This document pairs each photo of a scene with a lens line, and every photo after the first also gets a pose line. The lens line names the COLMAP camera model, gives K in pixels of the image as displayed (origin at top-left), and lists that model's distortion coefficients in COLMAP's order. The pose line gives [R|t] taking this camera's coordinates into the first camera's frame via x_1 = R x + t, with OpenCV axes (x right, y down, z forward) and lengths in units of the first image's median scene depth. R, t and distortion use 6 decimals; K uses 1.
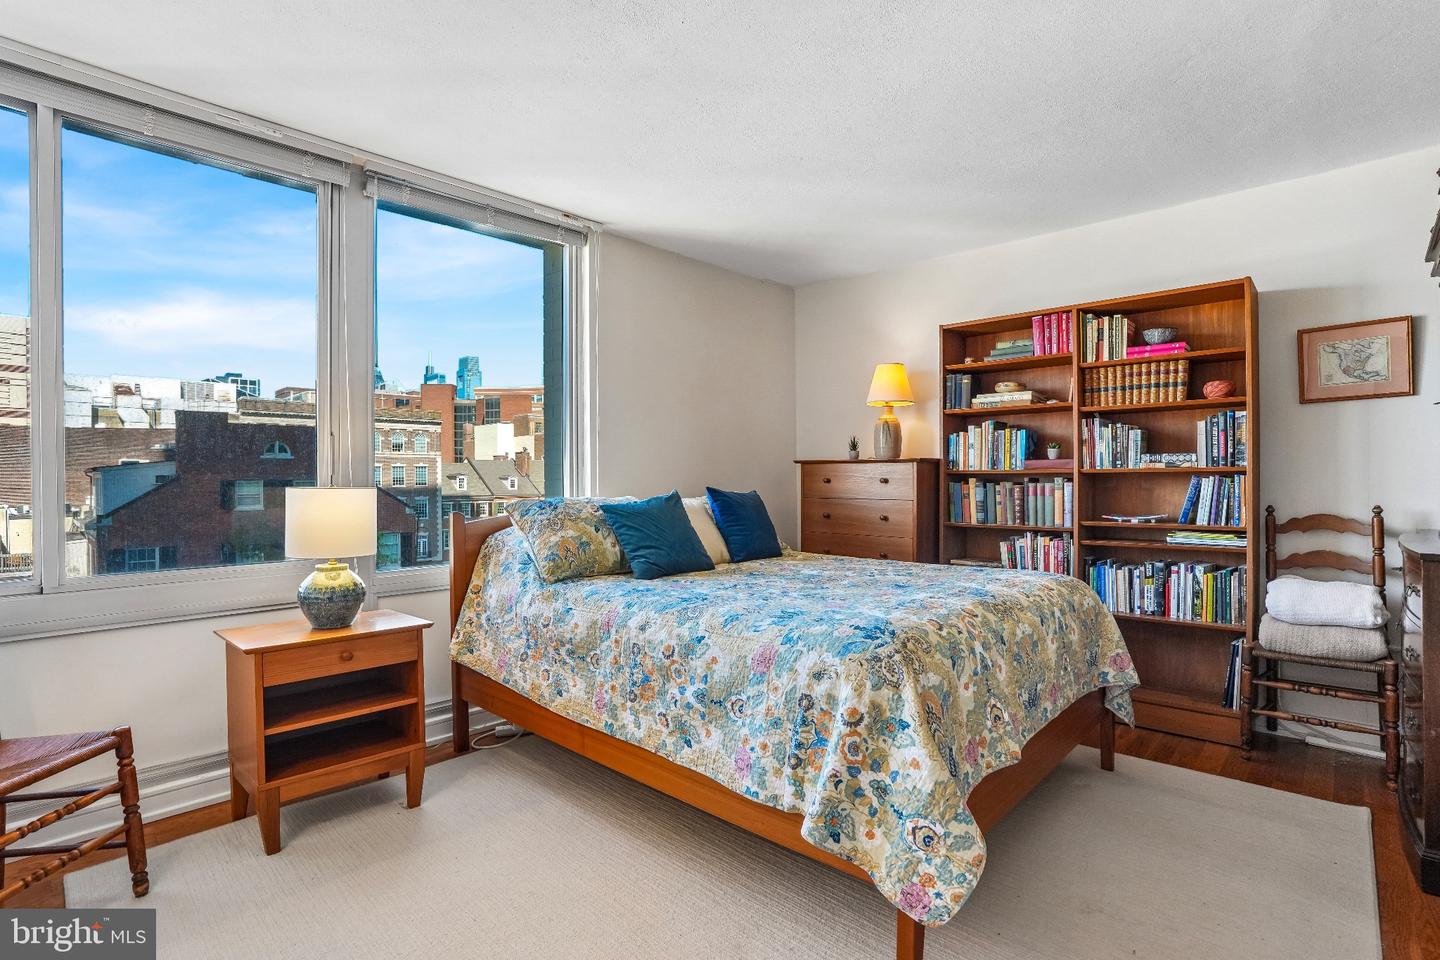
lens RADIAL K [[685.7, 0, 687.0], [0, 685.7, 477.7], [0, 0, 1]] dist [-0.043159, 0.000242]
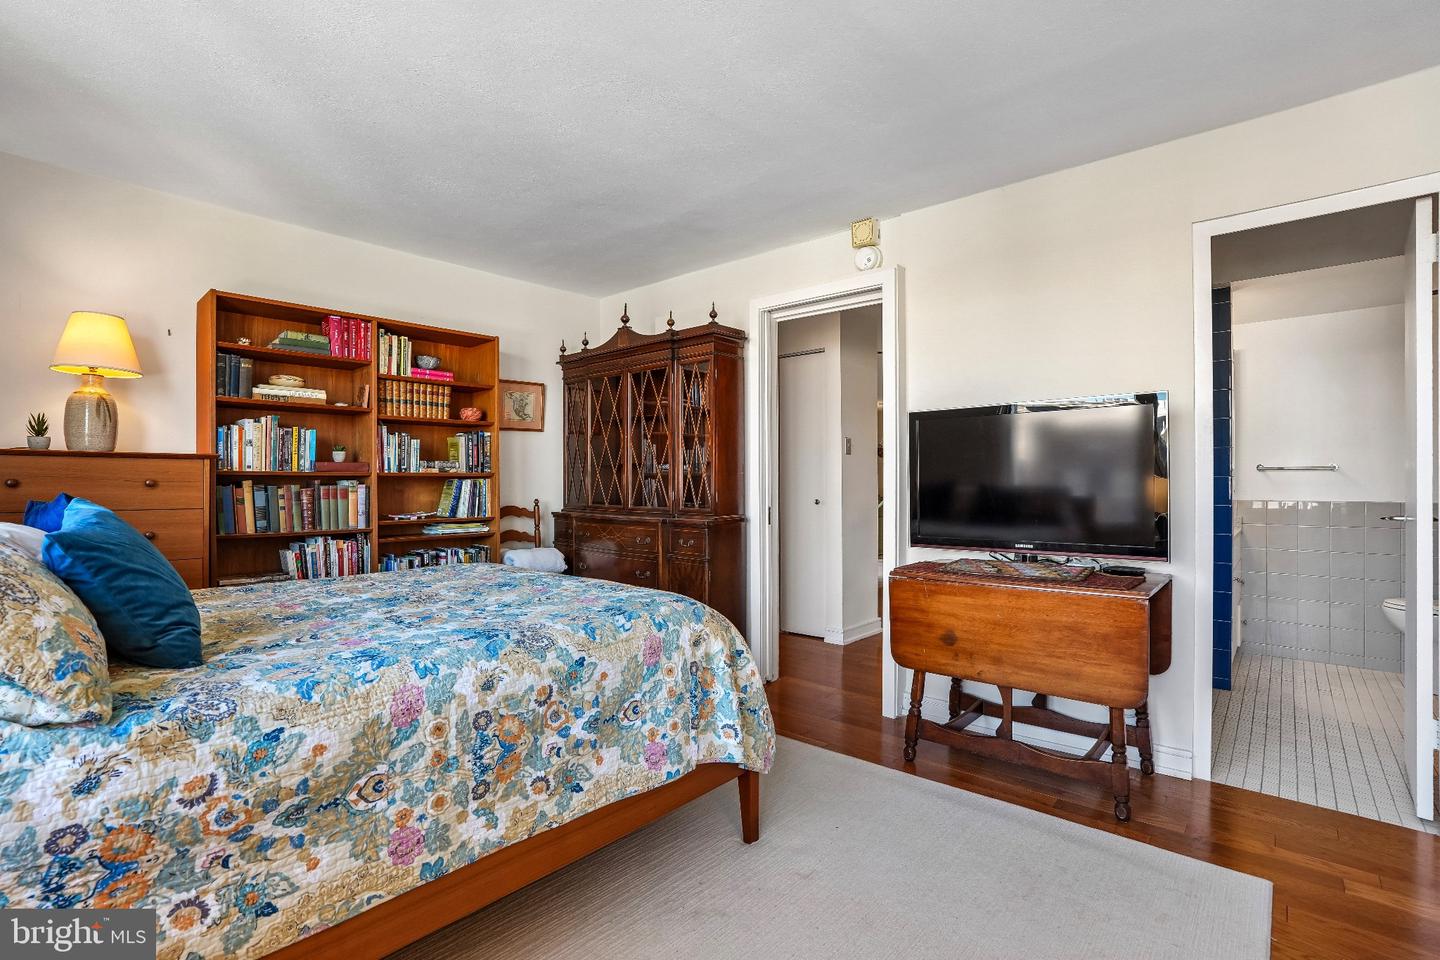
lens RADIAL K [[681.8, 0, 720.0], [0, 681.8, 480.0], [0, 0, 1]] dist [-0.059344, 0.032380]
pose [[-0.054871, 0.006805, 0.998470, -0.519247], [-0.000393, 0.999977, -0.006836, 0.006953], [-0.998493, -0.000767, -0.054867, 0.532262]]
